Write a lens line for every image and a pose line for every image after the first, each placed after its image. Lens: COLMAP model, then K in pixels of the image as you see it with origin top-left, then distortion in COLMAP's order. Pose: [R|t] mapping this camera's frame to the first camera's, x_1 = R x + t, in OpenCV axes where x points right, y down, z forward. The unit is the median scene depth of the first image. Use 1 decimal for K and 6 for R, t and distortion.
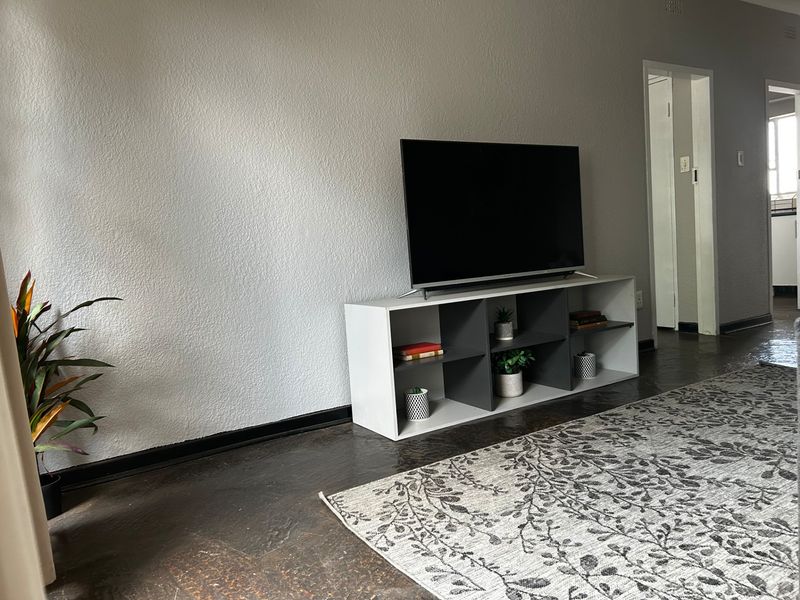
lens RADIAL K [[601.5, 0, 400.3], [0, 601.5, 299.7], [0, 0, 1]] dist [0.046461, -0.048703]
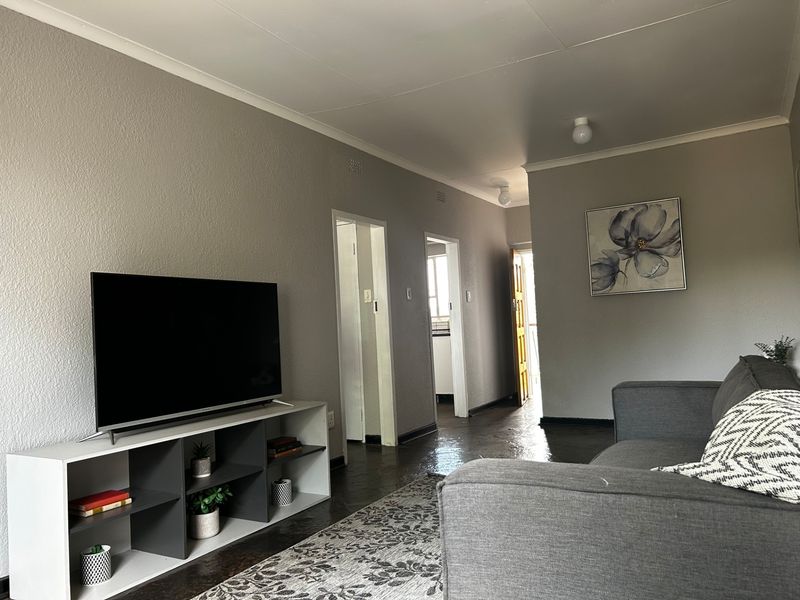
lens RADIAL K [[601.5, 0, 402.6], [0, 601.5, 299.5], [0, 0, 1]] dist [0.046461, -0.048703]
pose [[0.884062, 0.046371, 0.465063, -0.007500], [0.028490, 0.987868, -0.152658, -0.057667], [-0.466500, 0.148208, 0.872016, -0.046087]]
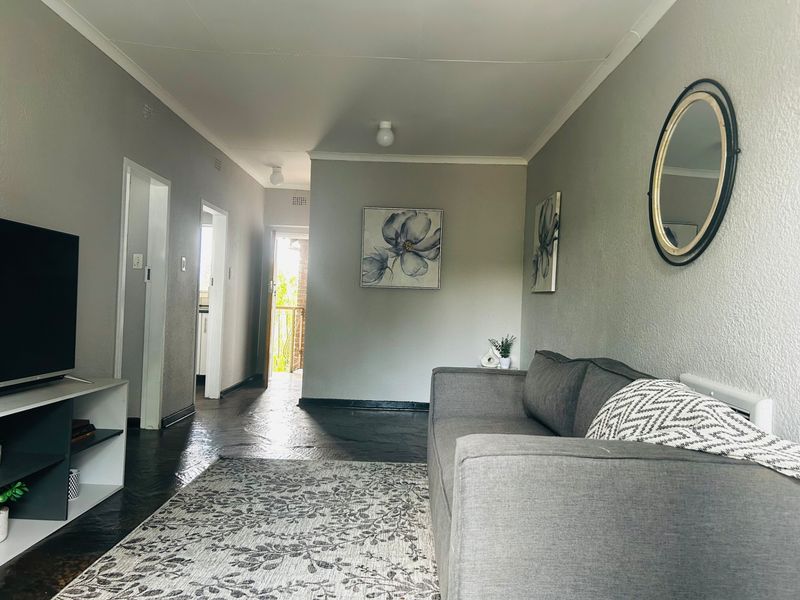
lens RADIAL K [[601.5, 0, 398.3], [0, 601.5, 303.7], [0, 0, 1]] dist [0.046461, -0.048703]
pose [[0.530314, 0.096501, 0.842291, -0.221207], [-0.003848, 0.993765, -0.111433, -0.059003], [-0.847792, 0.055853, 0.527379, 0.138258]]
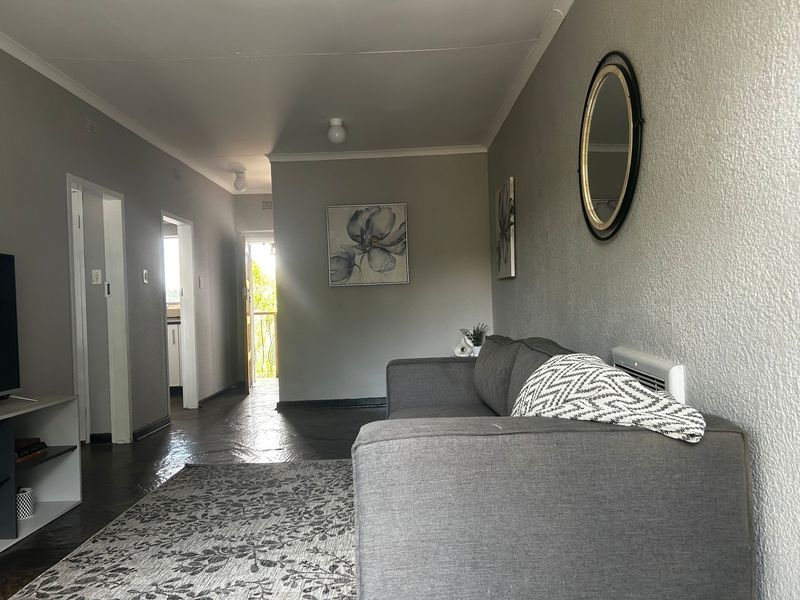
lens RADIAL K [[601.5, 0, 401.6], [0, 601.5, 307.6], [0, 0, 1]] dist [0.046461, -0.048703]
pose [[0.534914, 0.049171, 0.843475, -0.167376], [0.069249, 0.992395, -0.101768, -0.047969], [-0.842064, 0.112846, 0.527441, 0.054492]]
